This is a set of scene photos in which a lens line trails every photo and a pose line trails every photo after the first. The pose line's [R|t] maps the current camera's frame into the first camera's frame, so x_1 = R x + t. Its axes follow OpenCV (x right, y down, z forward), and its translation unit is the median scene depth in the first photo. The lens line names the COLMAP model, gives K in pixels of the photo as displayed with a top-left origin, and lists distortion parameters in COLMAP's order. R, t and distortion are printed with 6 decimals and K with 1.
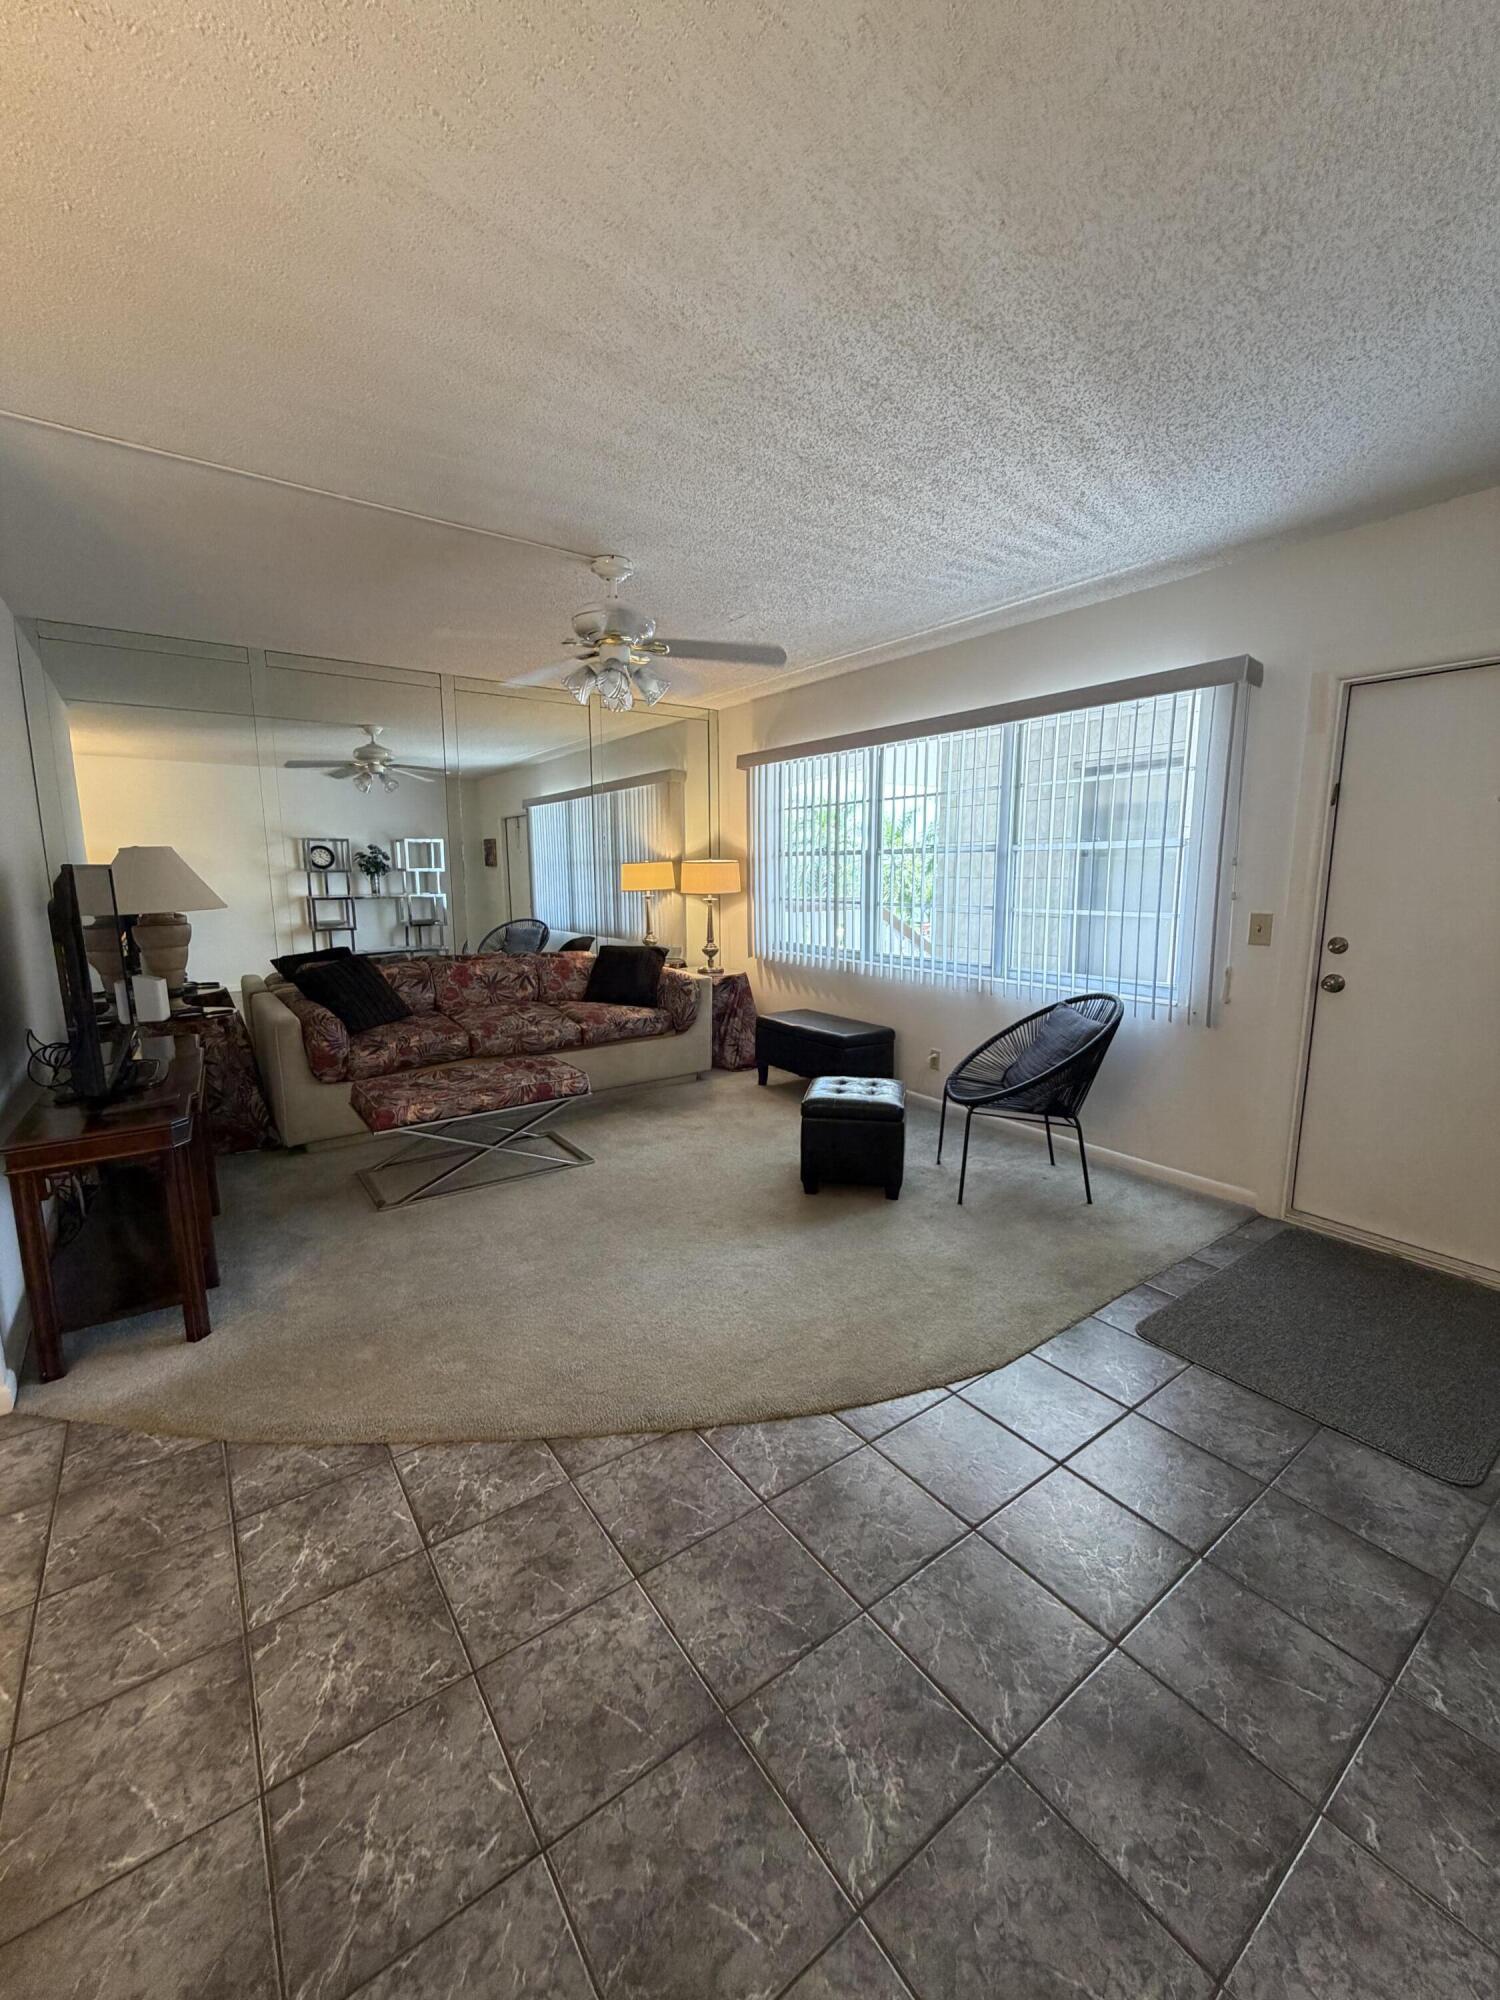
lens RADIAL K [[797.6, 0, 746.0], [0, 797.6, 984.8], [0, 0, 1]] dist [0.000955, 0.000050]
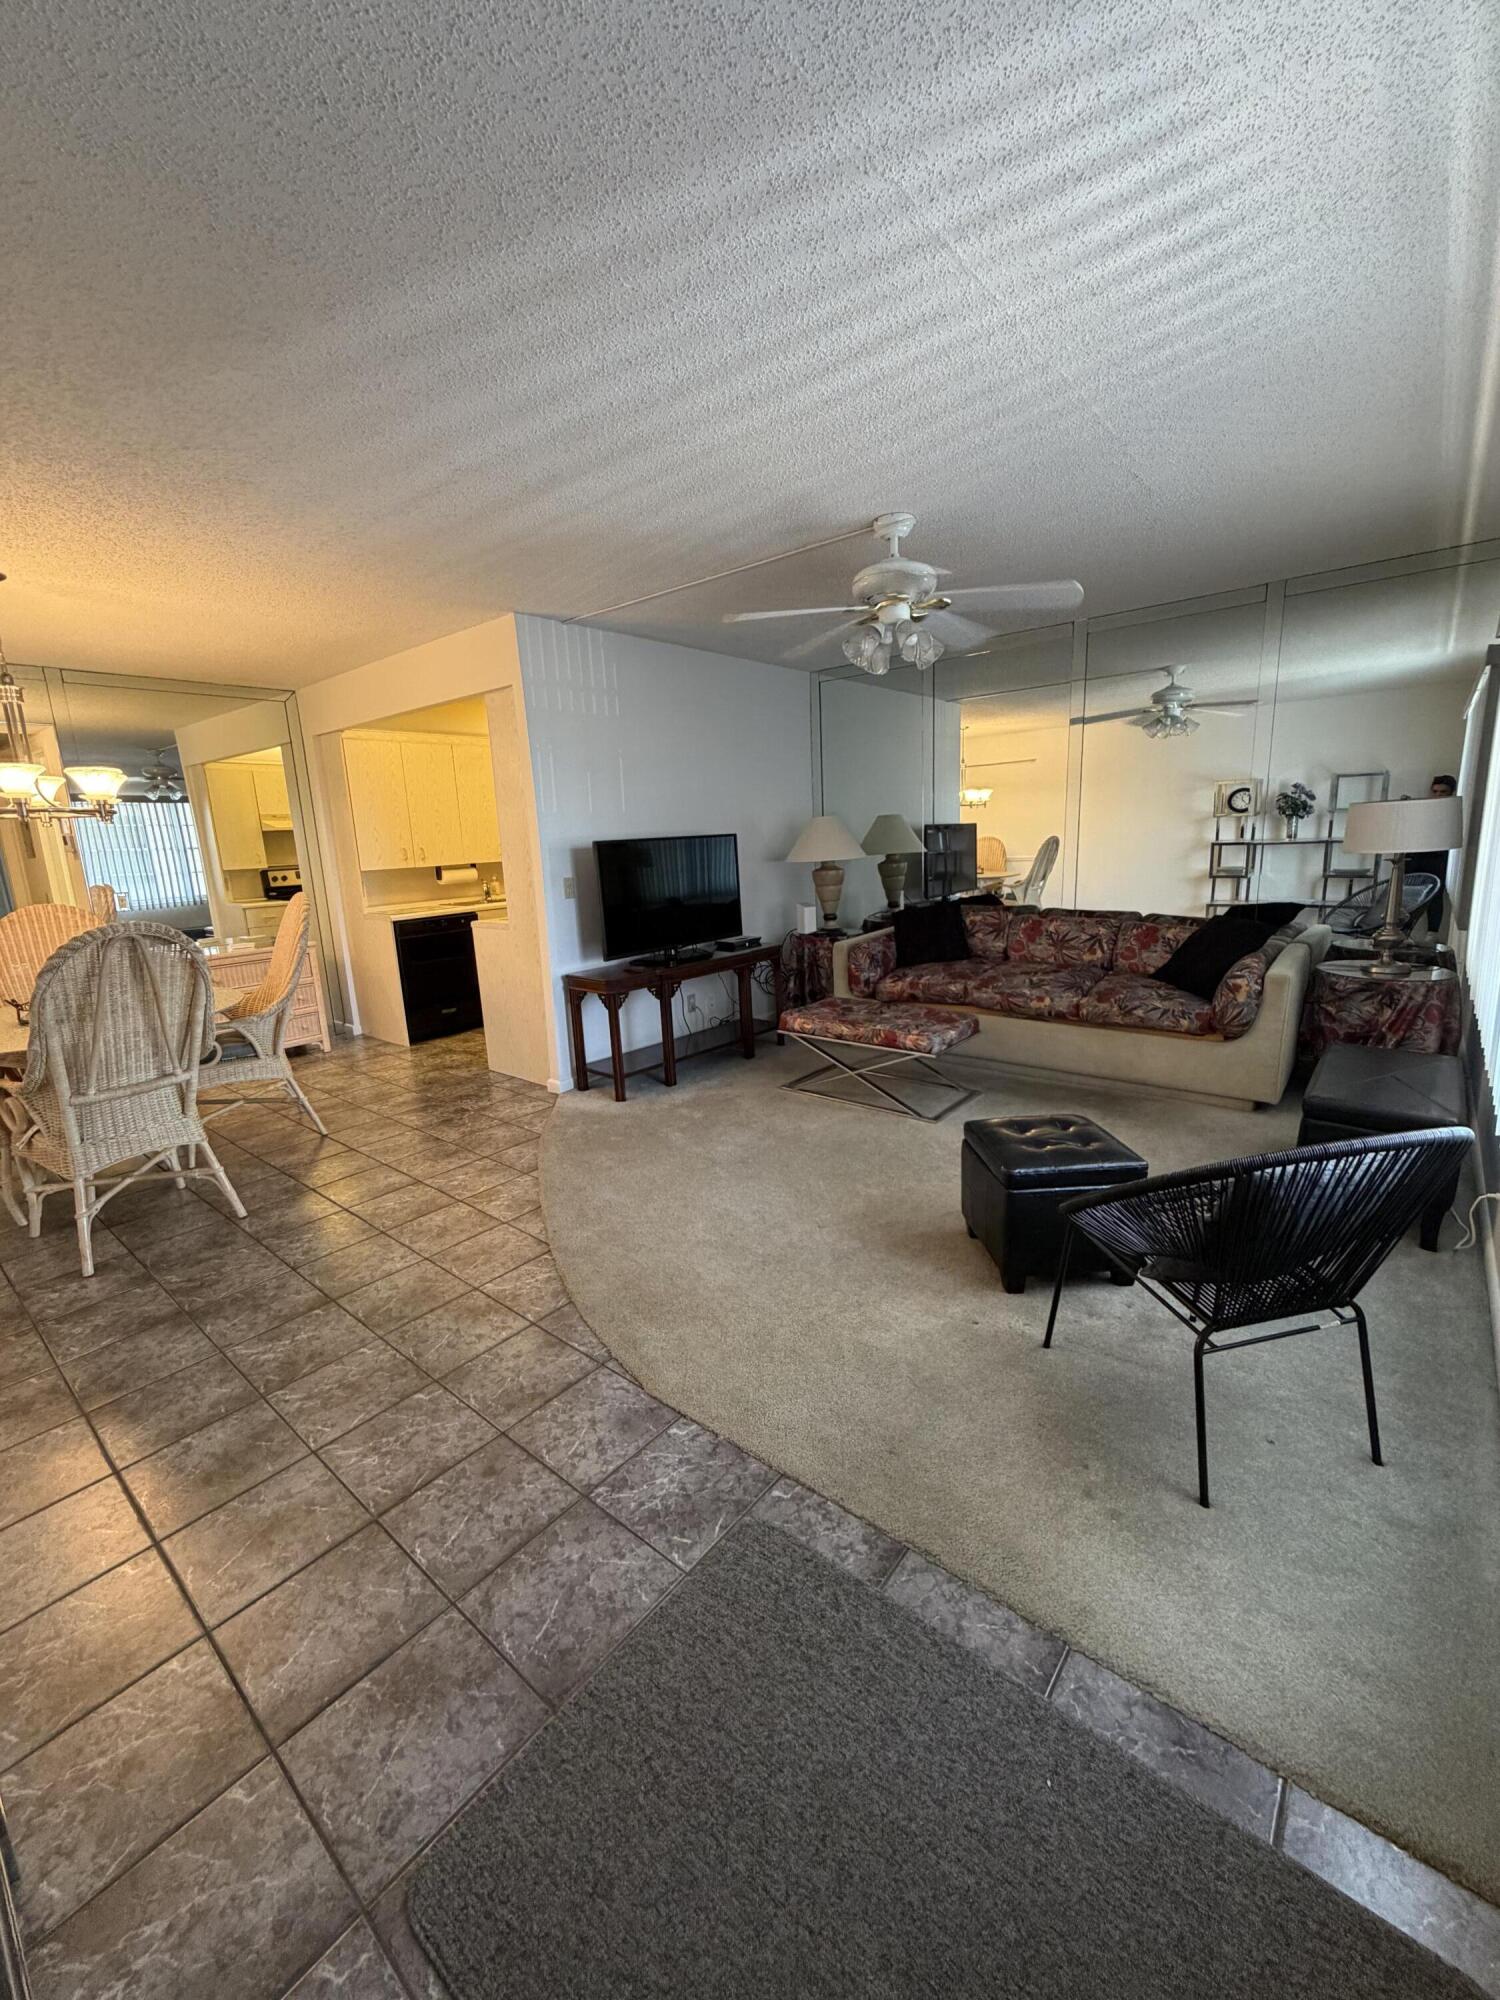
lens RADIAL K [[797.6, 0, 746.6], [0, 797.6, 981.2], [0, 0, 1]] dist [0.000955, 0.000050]
pose [[0.251665, 0.174552, -0.951943, 0.615658], [-0.102132, 0.982899, 0.153228, -0.076470], [0.962410, 0.058662, 0.265188, 0.450565]]
